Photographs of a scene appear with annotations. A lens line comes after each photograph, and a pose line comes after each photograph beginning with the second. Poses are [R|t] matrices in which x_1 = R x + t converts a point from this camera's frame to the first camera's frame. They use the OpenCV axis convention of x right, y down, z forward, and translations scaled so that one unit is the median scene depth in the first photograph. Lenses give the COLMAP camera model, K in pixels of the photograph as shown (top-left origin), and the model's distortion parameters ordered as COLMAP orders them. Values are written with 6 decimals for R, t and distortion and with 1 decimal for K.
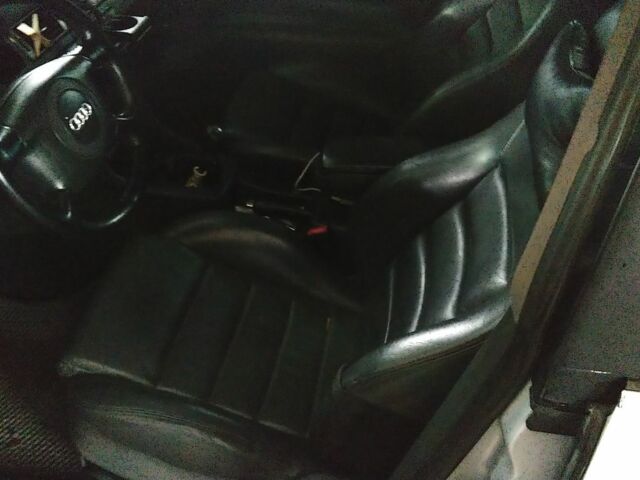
lens RADIAL K [[654.9, 0, 320.0], [0, 654.9, 240.0], [0, 0, 1]] dist [0.033216, -0.184908]
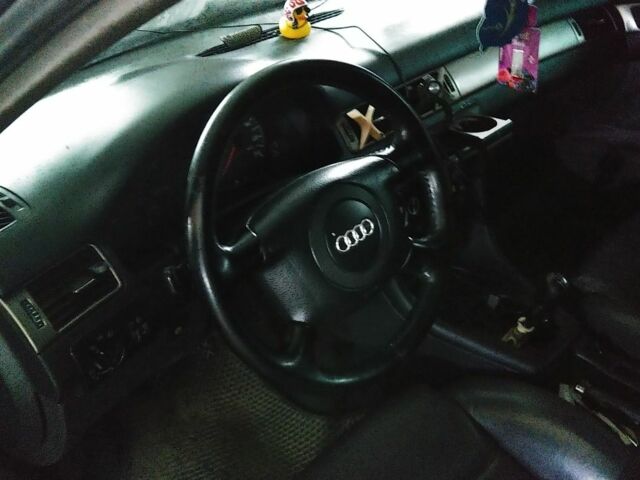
lens RADIAL K [[654.9, 0, 320.0], [0, 654.9, 240.0], [0, 0, 1]] dist [0.033216, -0.184908]
pose [[0.799628, 0.225485, -0.556553, 0.029038], [-0.295241, 0.954691, -0.037398, -0.120149], [0.522903, 0.194222, 0.829970, 0.283599]]
